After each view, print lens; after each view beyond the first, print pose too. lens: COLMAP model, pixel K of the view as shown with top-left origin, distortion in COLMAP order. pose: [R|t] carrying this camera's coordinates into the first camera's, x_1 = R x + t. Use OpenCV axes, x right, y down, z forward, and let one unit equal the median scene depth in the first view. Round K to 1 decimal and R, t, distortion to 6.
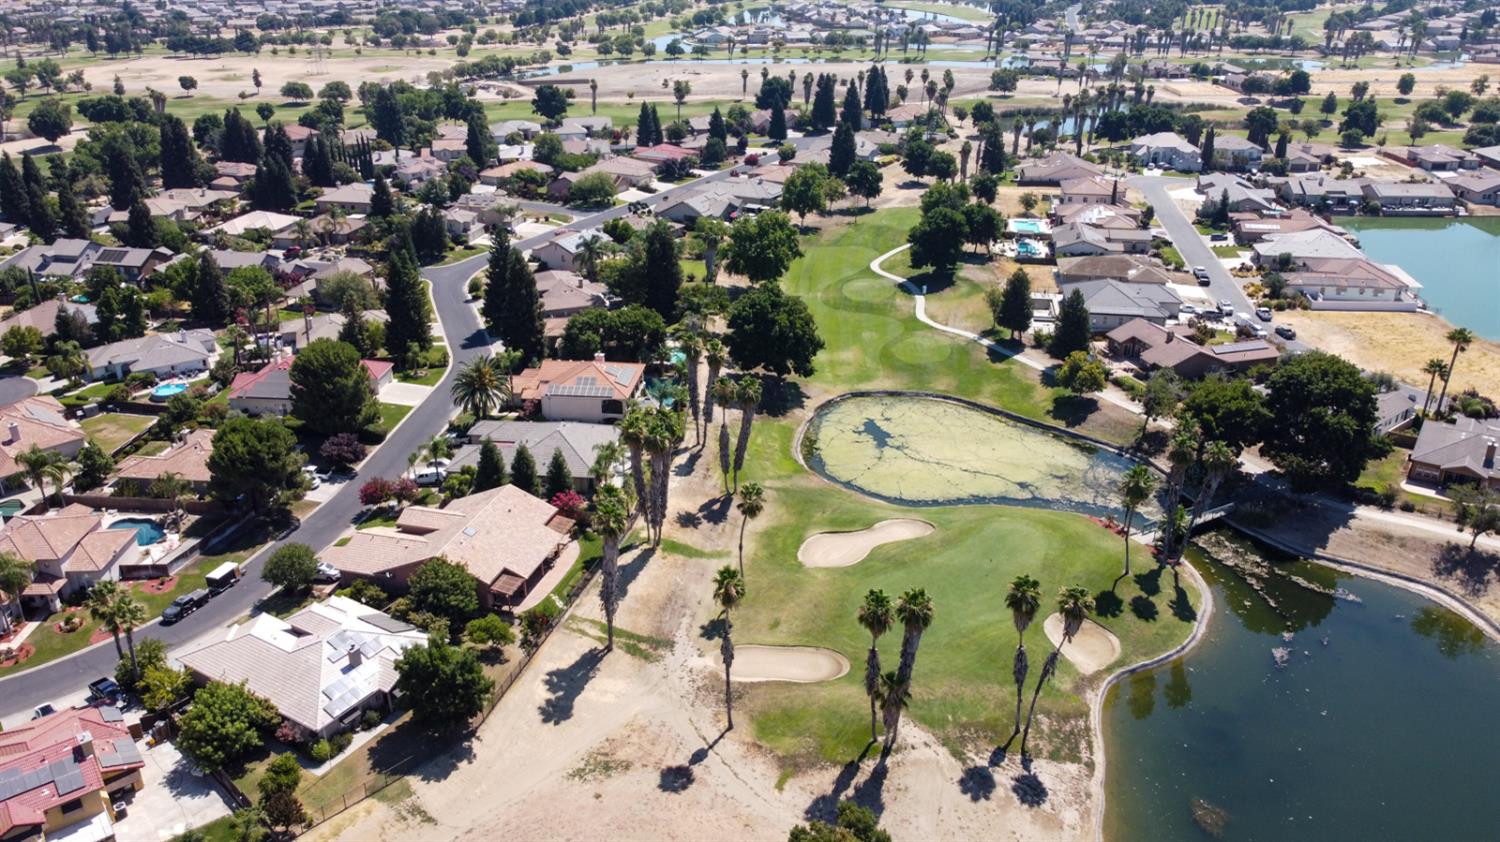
lens RADIAL K [[1132.3, 0, 750.0], [0, 1132.3, 421.0], [0, 0, 1]] dist [-0.006914, 0.000362]
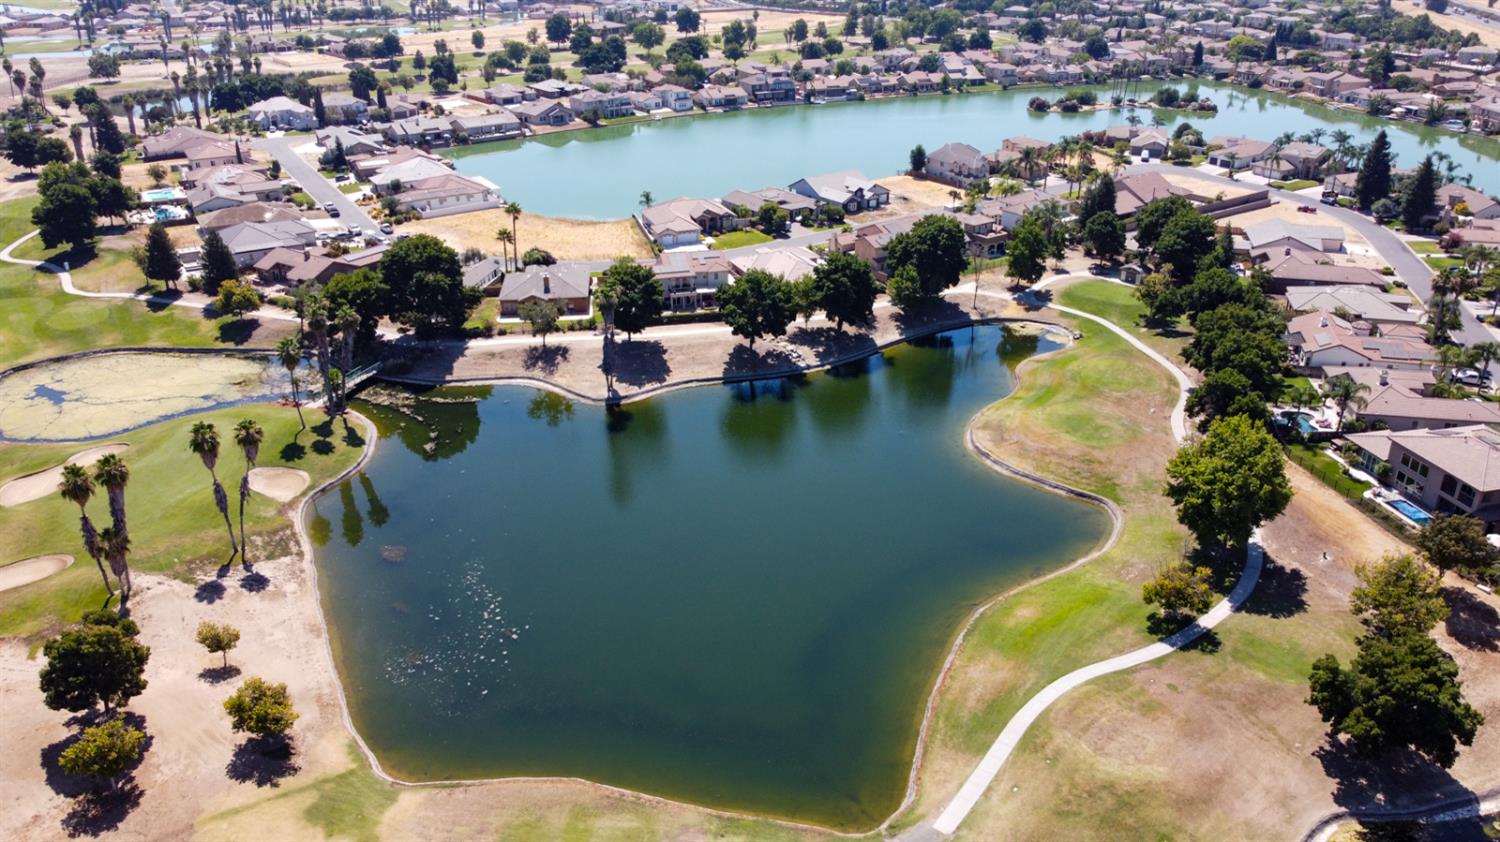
lens RADIAL K [[1132.3, 0, 750.0], [0, 1132.3, 421.0], [0, 0, 1]] dist [-0.006914, 0.000362]
pose [[0.761388, -0.267552, 0.590512, -0.012099], [0.259651, 0.960470, 0.100389, 0.065803], [-0.594028, 0.076892, 0.800761, -0.141827]]
